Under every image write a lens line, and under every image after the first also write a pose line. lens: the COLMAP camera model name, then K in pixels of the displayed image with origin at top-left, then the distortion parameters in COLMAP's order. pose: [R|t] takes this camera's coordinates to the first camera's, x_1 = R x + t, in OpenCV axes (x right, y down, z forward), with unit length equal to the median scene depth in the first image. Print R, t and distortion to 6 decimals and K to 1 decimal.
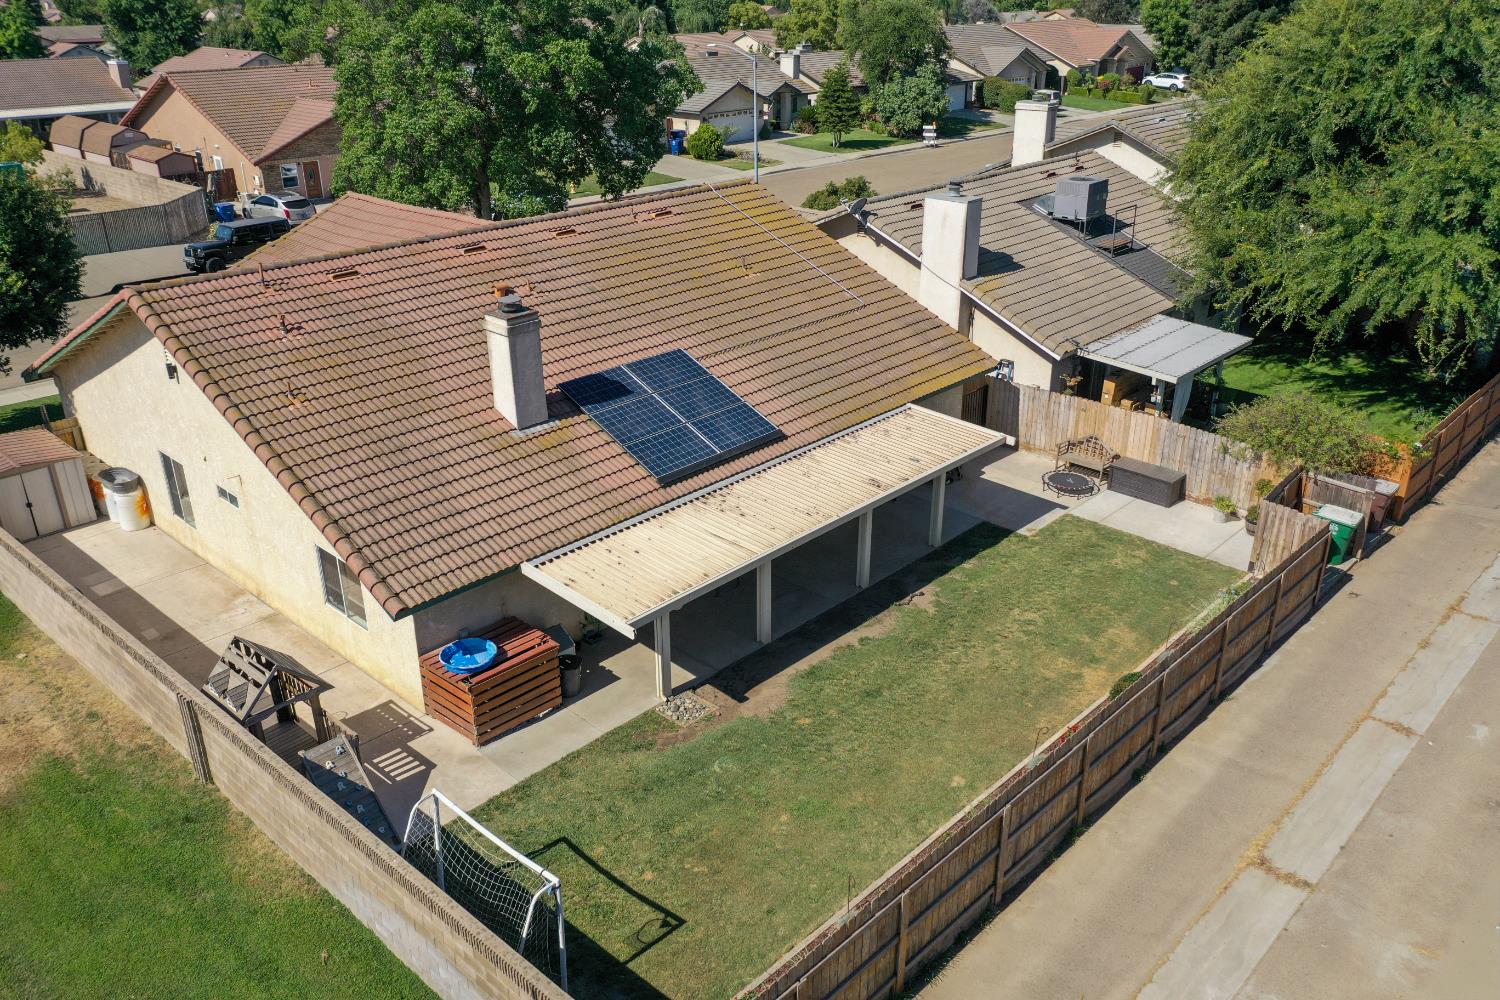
lens RADIAL K [[1218.1, 0, 774.9], [0, 1218.1, 500.3], [0, 0, 1]] dist [0.006843, 0.003529]
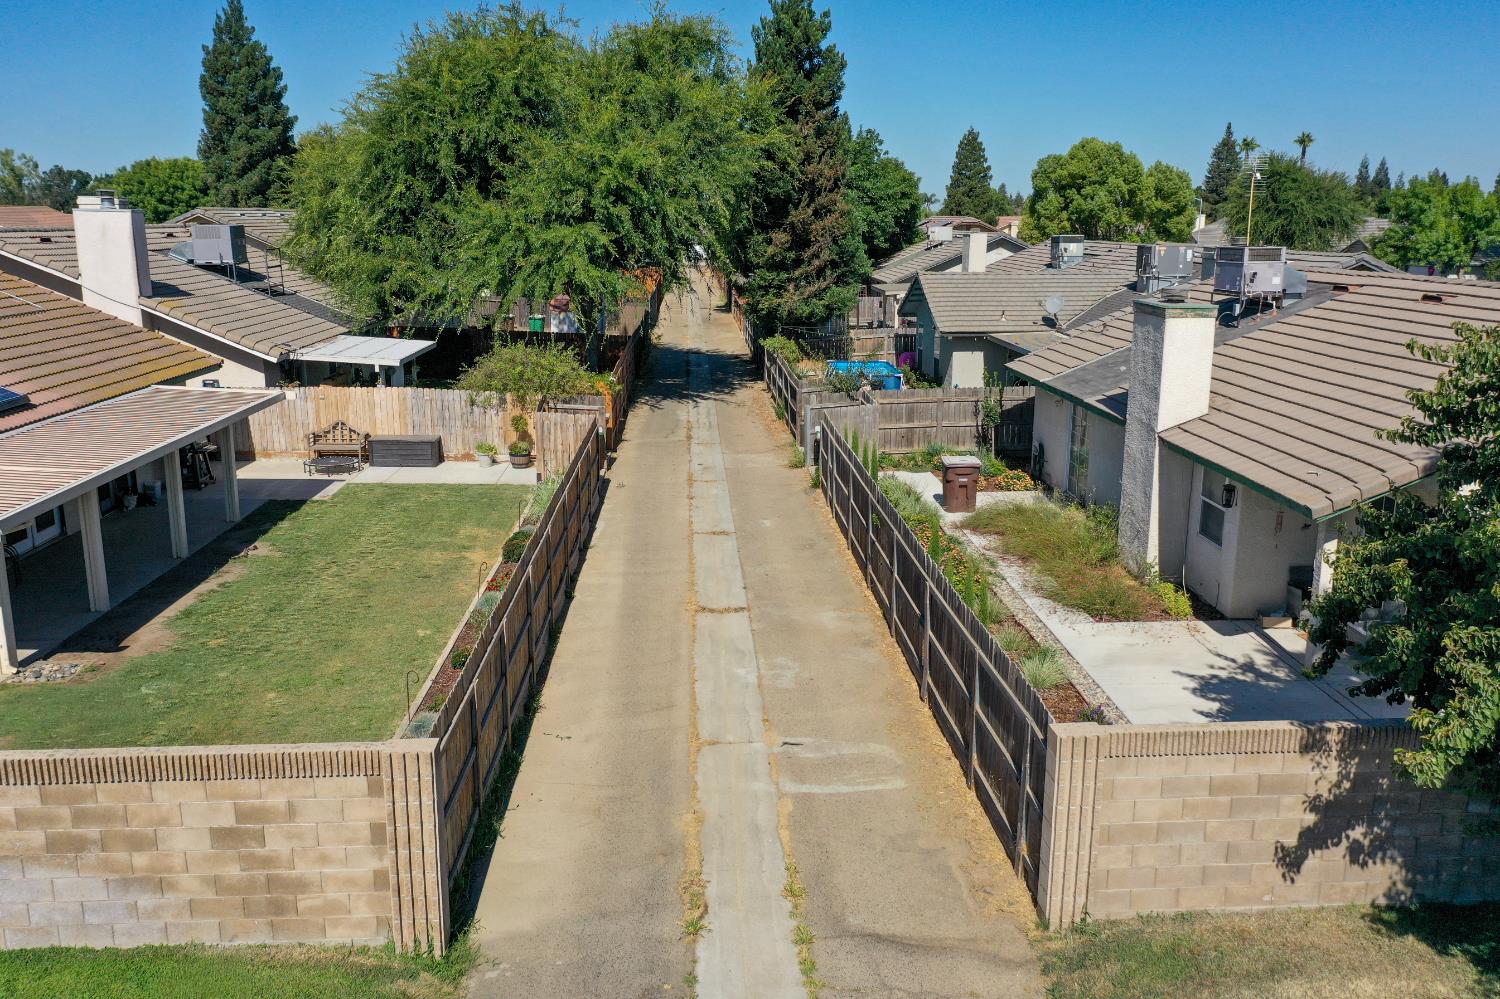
lens RADIAL K [[1218.1, 0, 774.9], [0, 1218.1, 499.8], [0, 0, 1]] dist [0.006843, 0.003529]
pose [[0.688401, -0.158021, 0.707908, -0.213792], [0.295861, 0.952271, -0.075140, 0.193807], [-0.662247, 0.261169, 0.702296, 0.088373]]
